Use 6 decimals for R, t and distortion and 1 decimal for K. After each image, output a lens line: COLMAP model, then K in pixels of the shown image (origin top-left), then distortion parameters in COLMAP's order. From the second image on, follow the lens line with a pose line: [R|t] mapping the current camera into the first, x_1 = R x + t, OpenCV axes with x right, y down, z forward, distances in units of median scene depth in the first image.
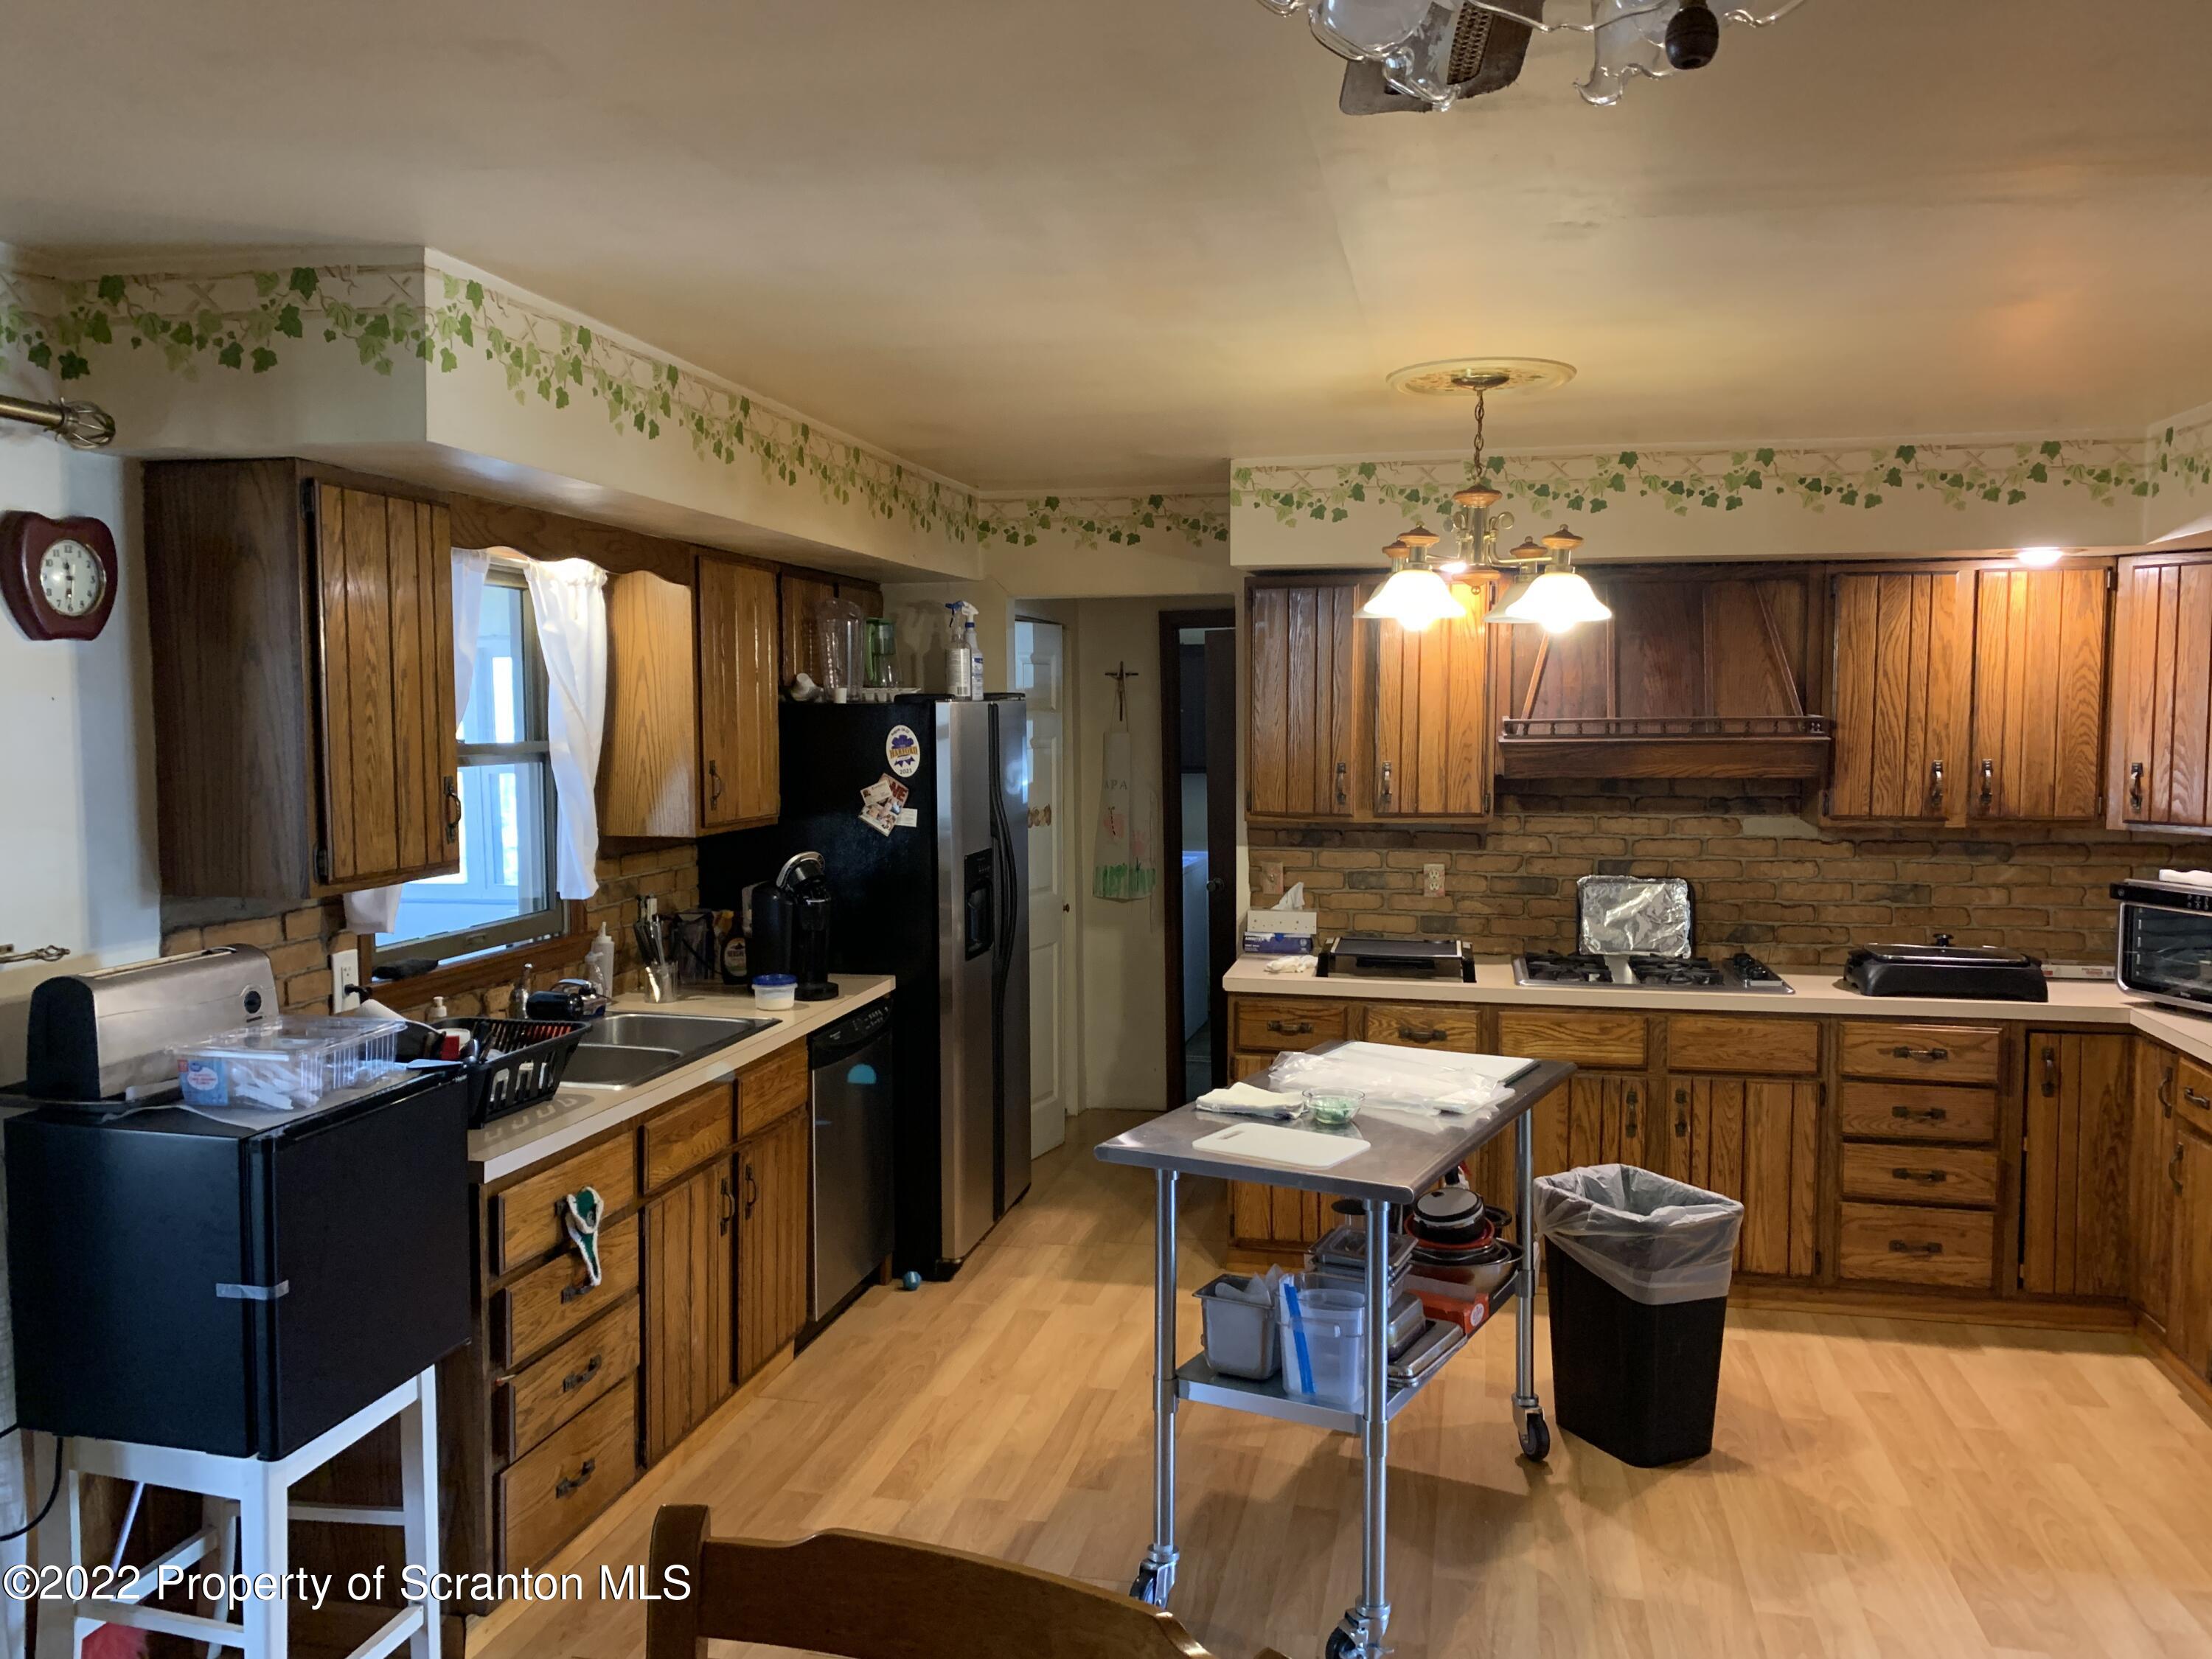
lens RADIAL K [[1713.2, 0, 1106.0], [0, 1713.2, 829.5], [0, 0, 1]] dist [0.054660, -0.005931]
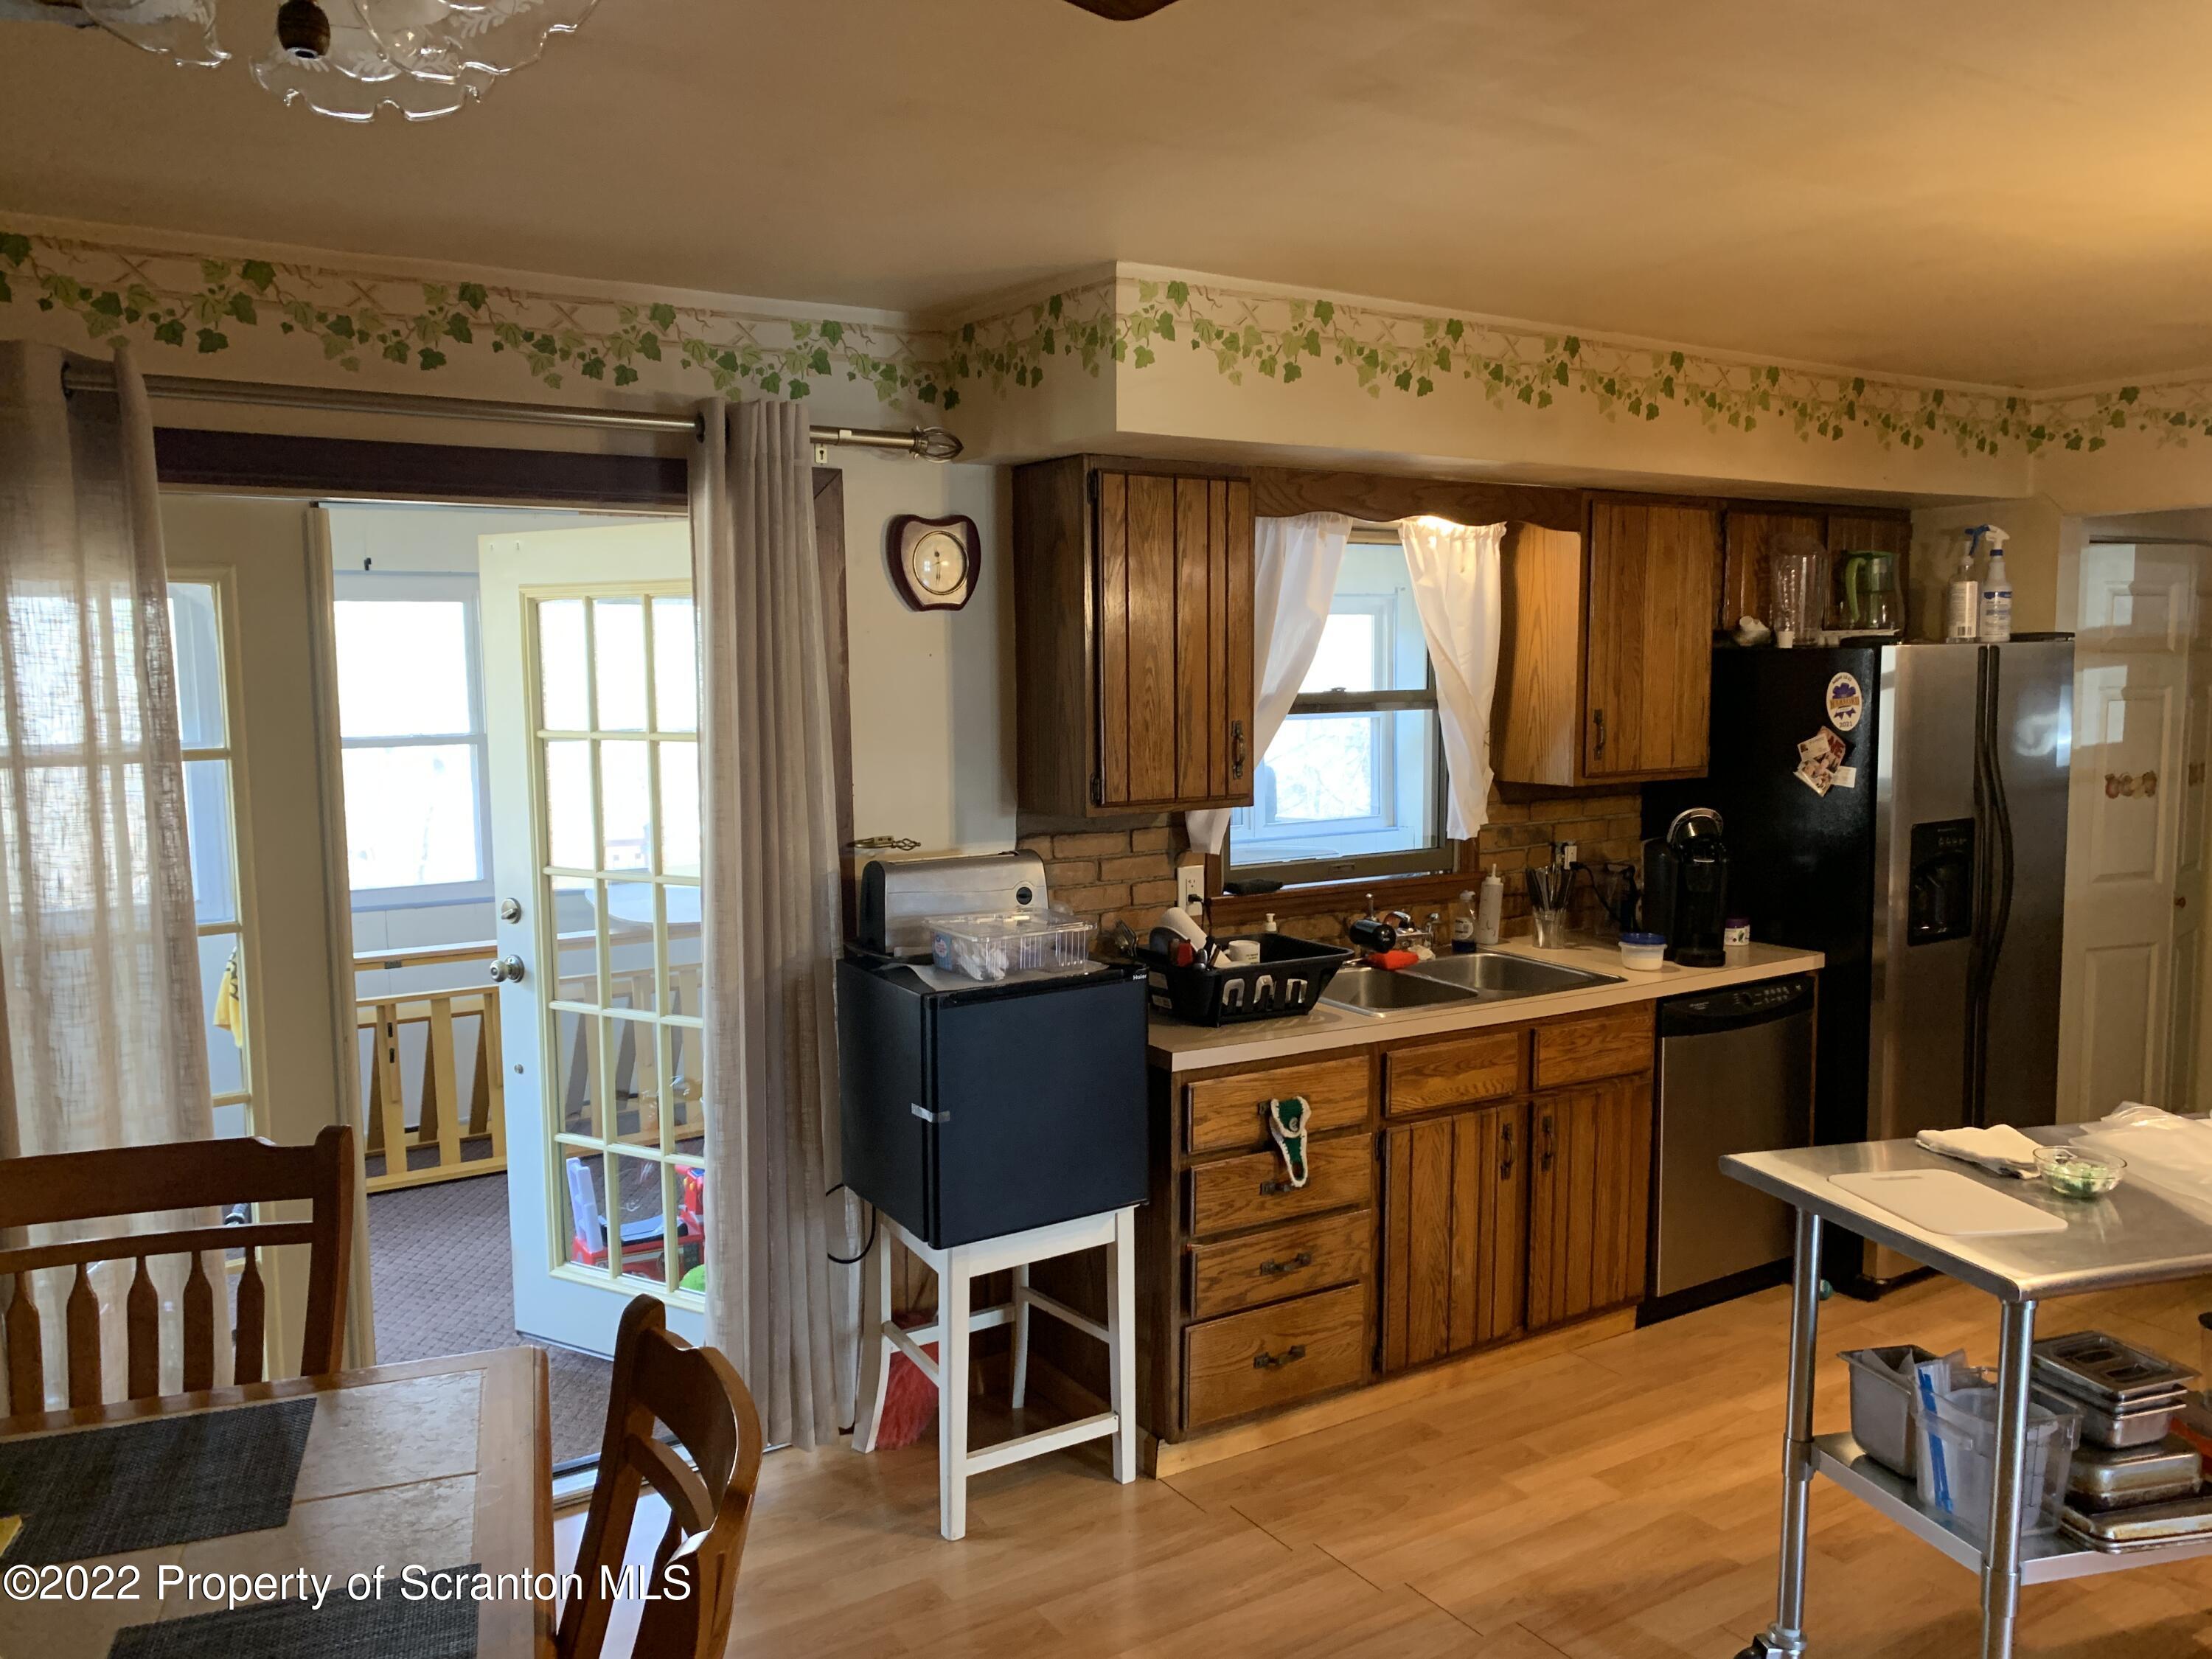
lens RADIAL K [[1689.4, 0, 1106.0], [0, 1689.4, 829.5], [0, 0, 1]] dist [0.161426, -0.187759]
pose [[0.727132, 0.066531, -0.683266, 0.317368], [-0.045024, 0.997772, 0.049241, -0.009392], [0.685019, -0.005041, 0.728507, 0.121515]]
